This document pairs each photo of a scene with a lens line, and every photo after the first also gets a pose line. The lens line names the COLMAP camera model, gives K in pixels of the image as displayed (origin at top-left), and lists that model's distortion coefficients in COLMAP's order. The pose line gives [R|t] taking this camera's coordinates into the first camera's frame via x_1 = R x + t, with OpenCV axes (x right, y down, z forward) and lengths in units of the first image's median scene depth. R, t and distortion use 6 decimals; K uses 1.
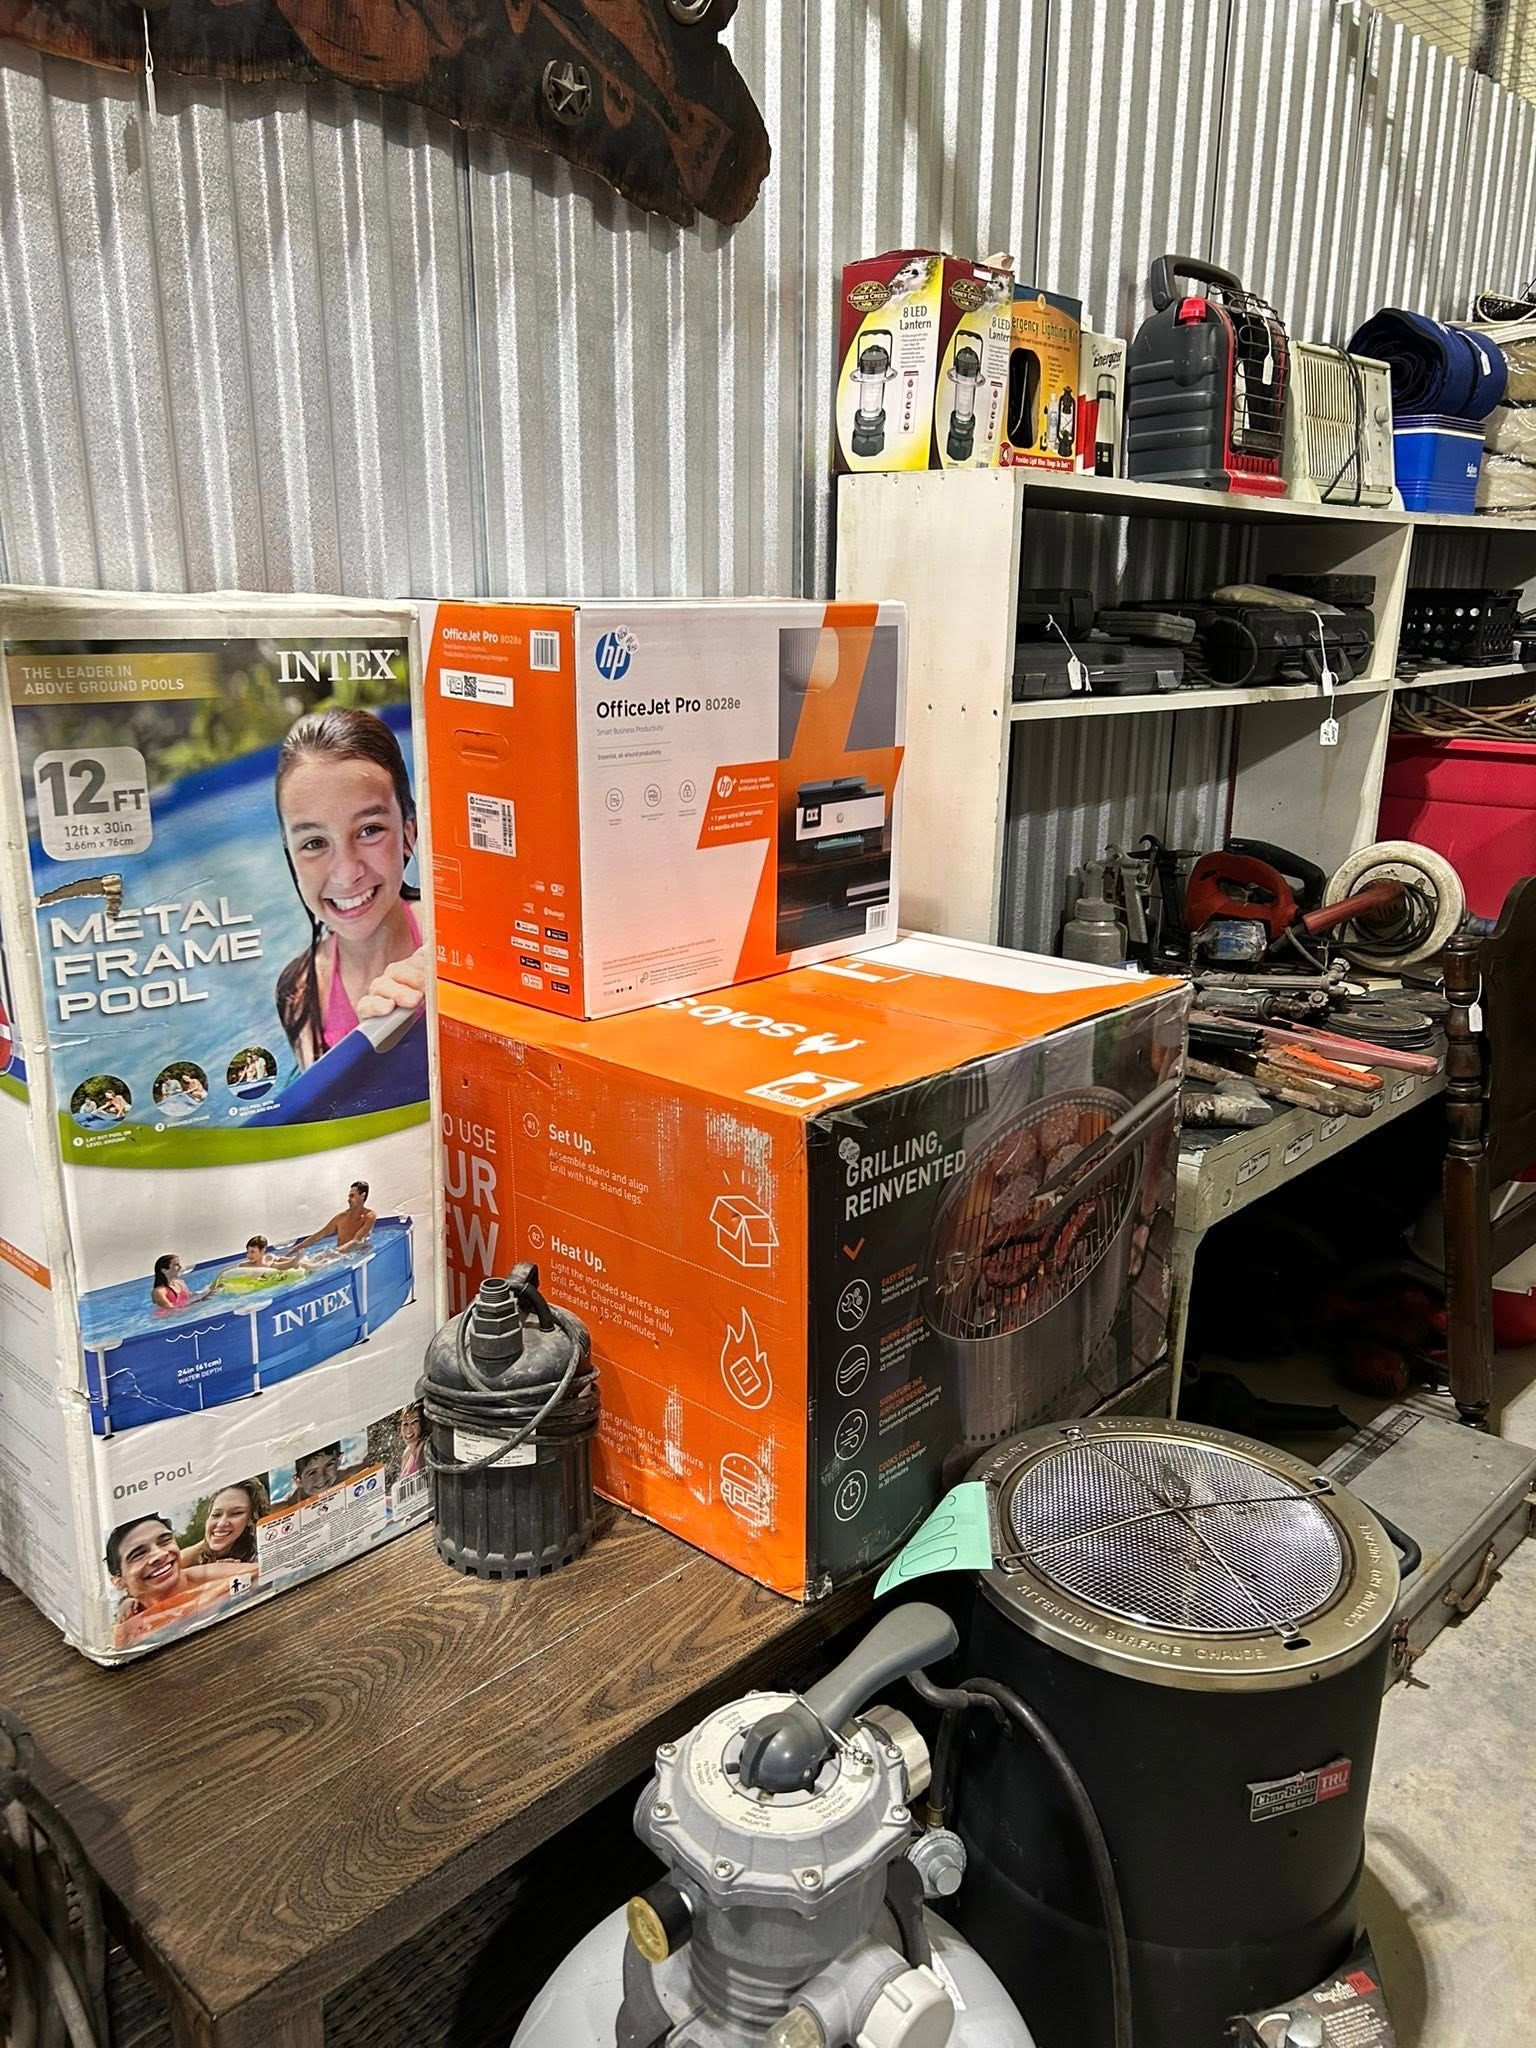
lens RADIAL K [[1532.5, 0, 800.8], [0, 1532.5, 1028.5], [0, 0, 1]] dist [0.076340, -0.089507]
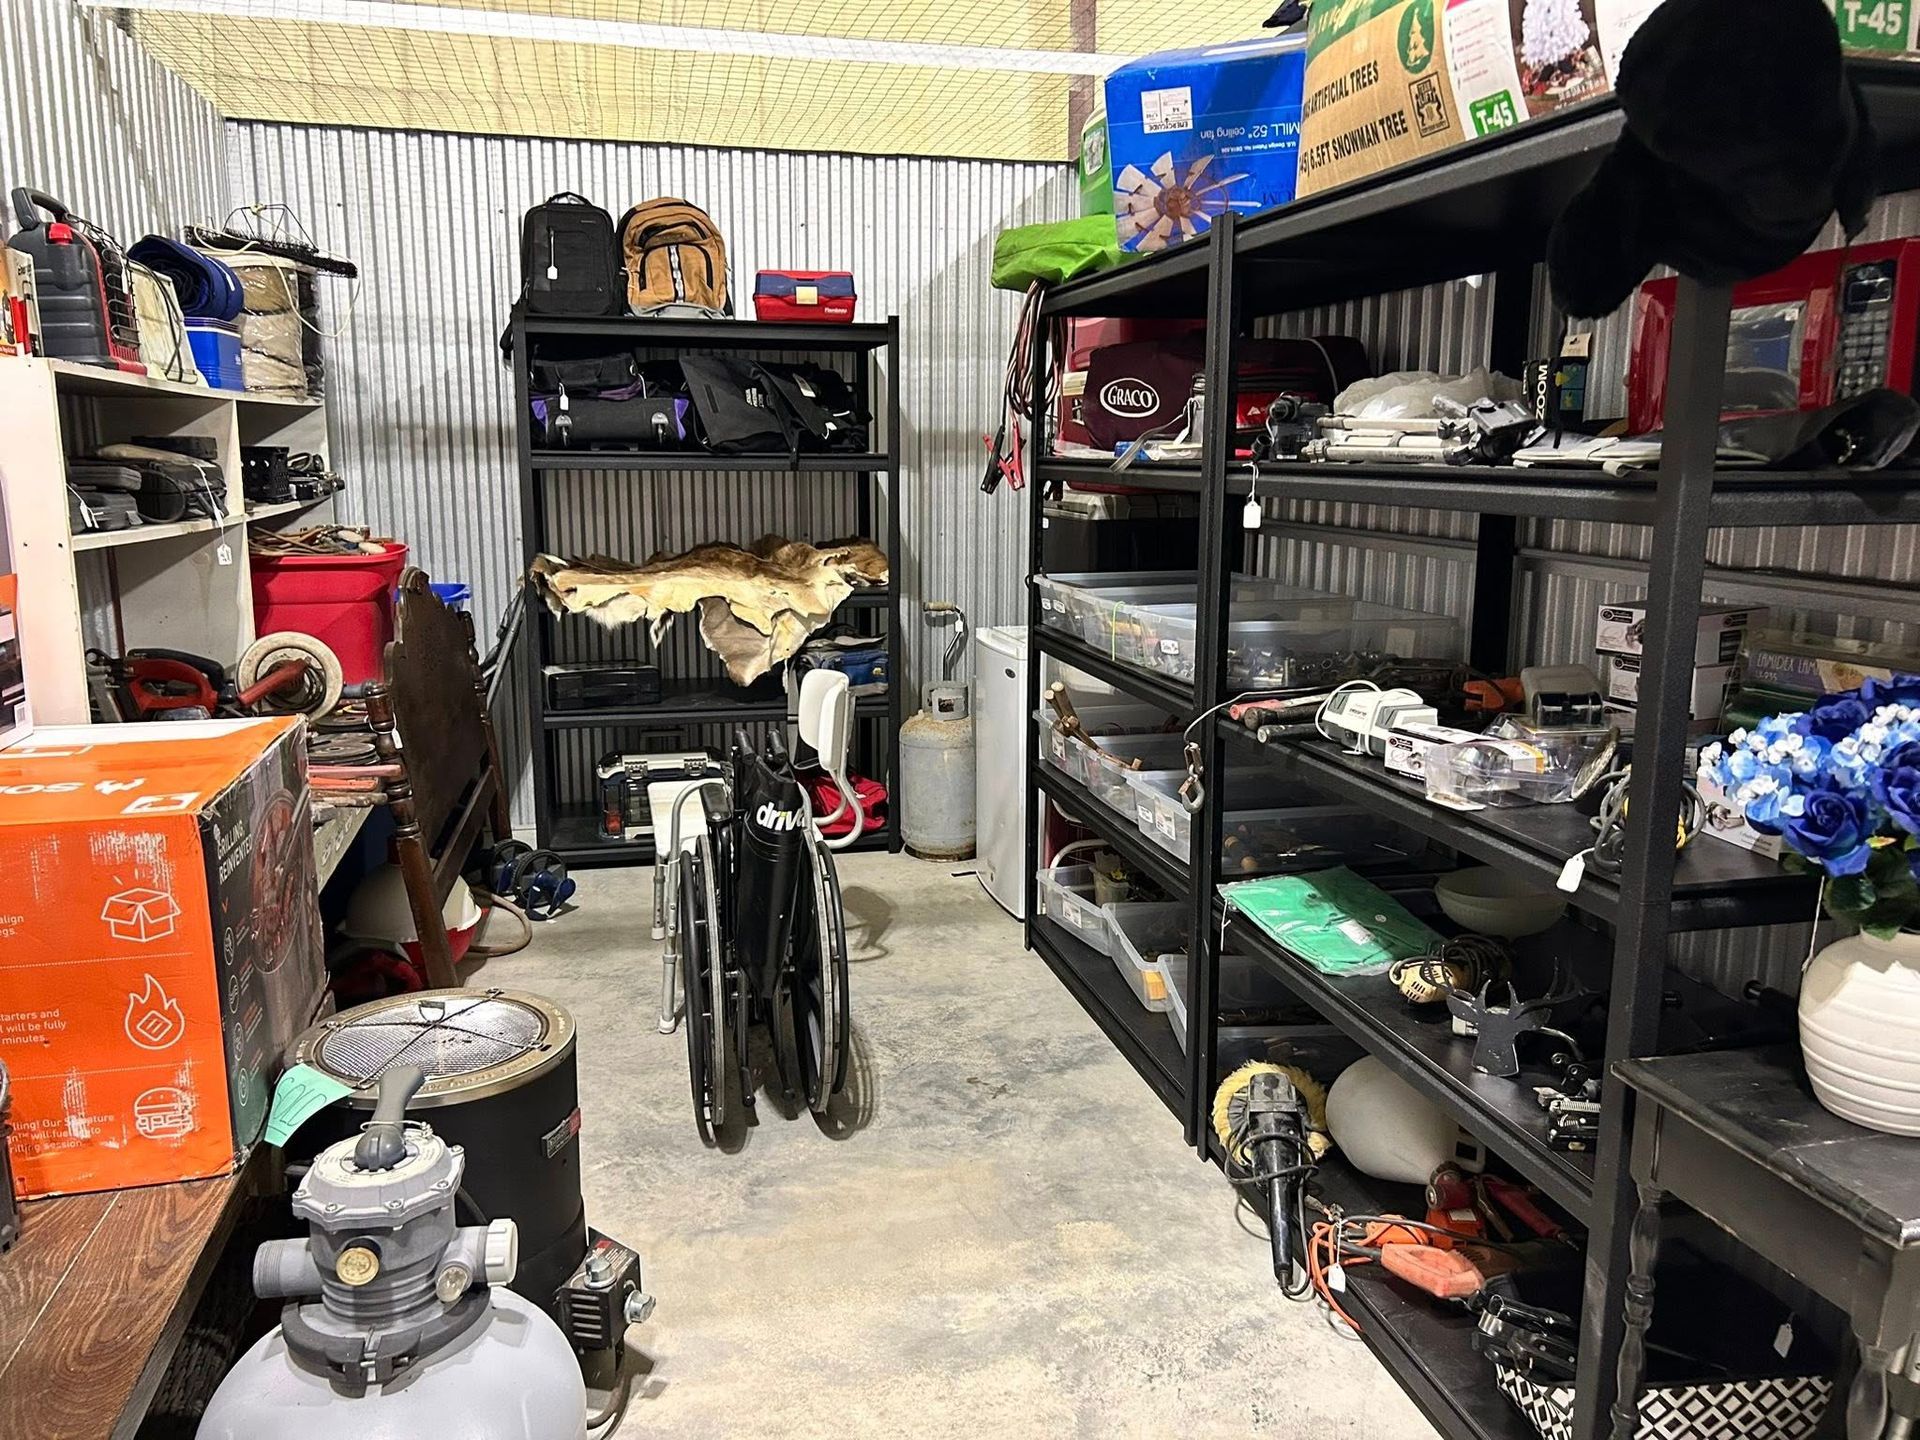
lens RADIAL K [[1436.7, 0, 956.7], [0, 1436.7, 720.8], [0, 0, 1]] dist [0.076340, -0.089507]
pose [[0.555315, -0.162565, 0.815596, -0.383482], [0.231488, 0.972166, 0.036159, 0.049415], [-0.798773, 0.168721, 0.577490, -0.204405]]
